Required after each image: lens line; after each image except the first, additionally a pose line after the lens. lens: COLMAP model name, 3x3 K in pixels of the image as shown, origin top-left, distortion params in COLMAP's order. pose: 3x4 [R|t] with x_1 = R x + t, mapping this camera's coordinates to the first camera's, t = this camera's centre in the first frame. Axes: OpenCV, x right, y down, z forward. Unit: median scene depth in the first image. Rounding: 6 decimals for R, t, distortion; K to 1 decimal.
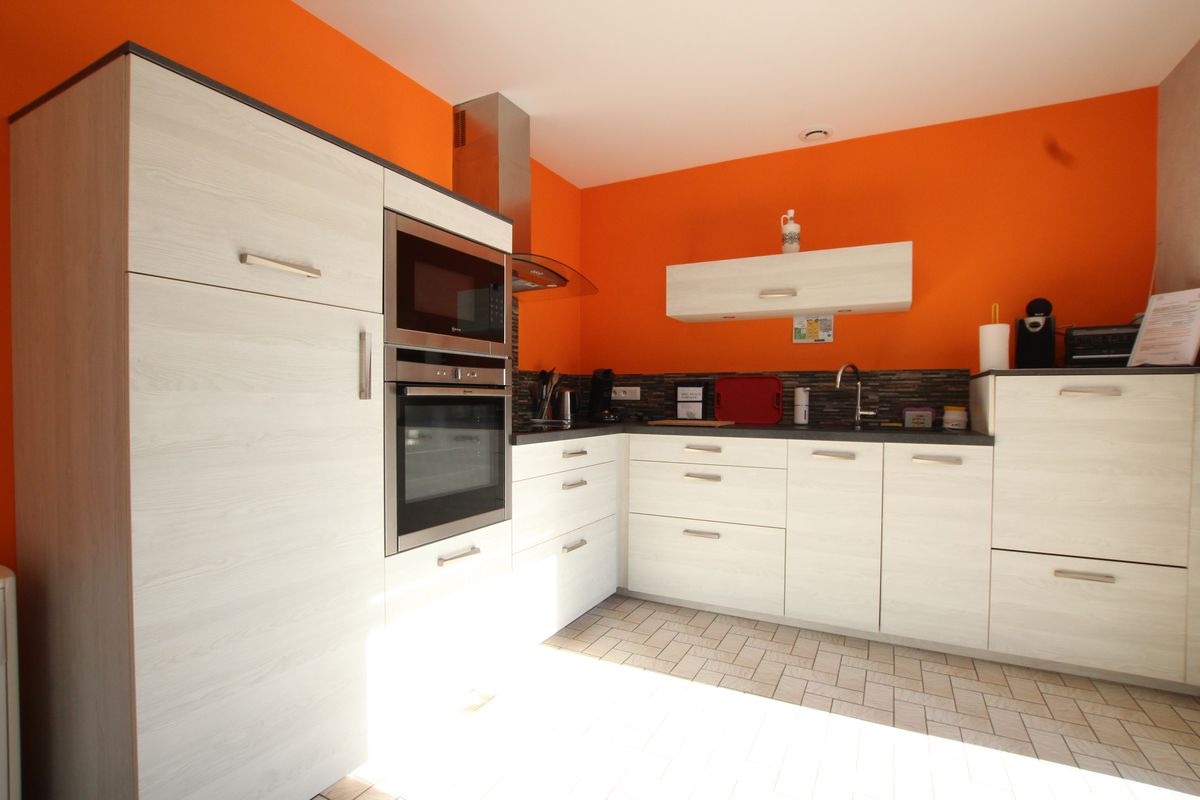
lens RADIAL K [[558.6, 0, 604.8], [0, 558.6, 409.9], [0, 0, 1]] dist [-0.040213, 0.008958]
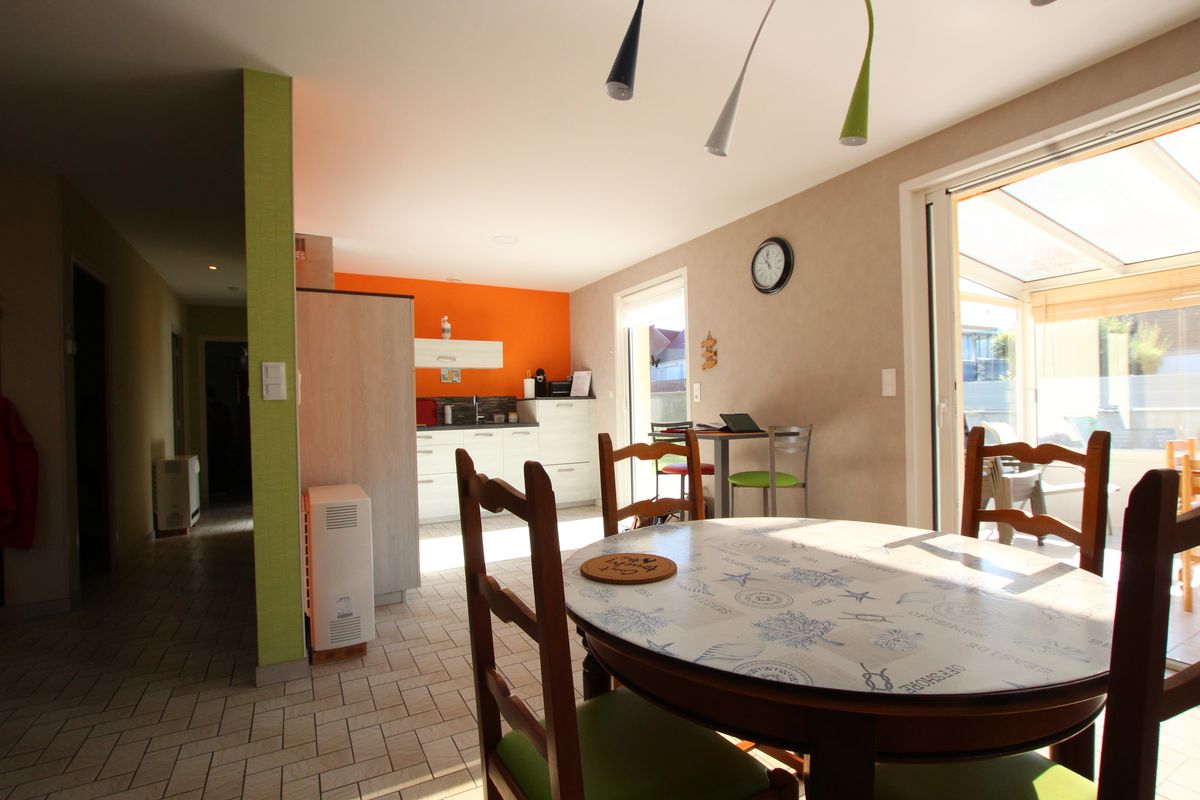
lens RADIAL K [[558.6, 0, 604.8], [0, 558.6, 409.9], [0, 0, 1]] dist [-0.040213, 0.008958]
pose [[0.550525, -0.019381, 0.834594, -1.108077], [0.042788, 0.999072, -0.005024, 0.010446], [-0.833721, 0.038476, 0.550843, -0.610559]]
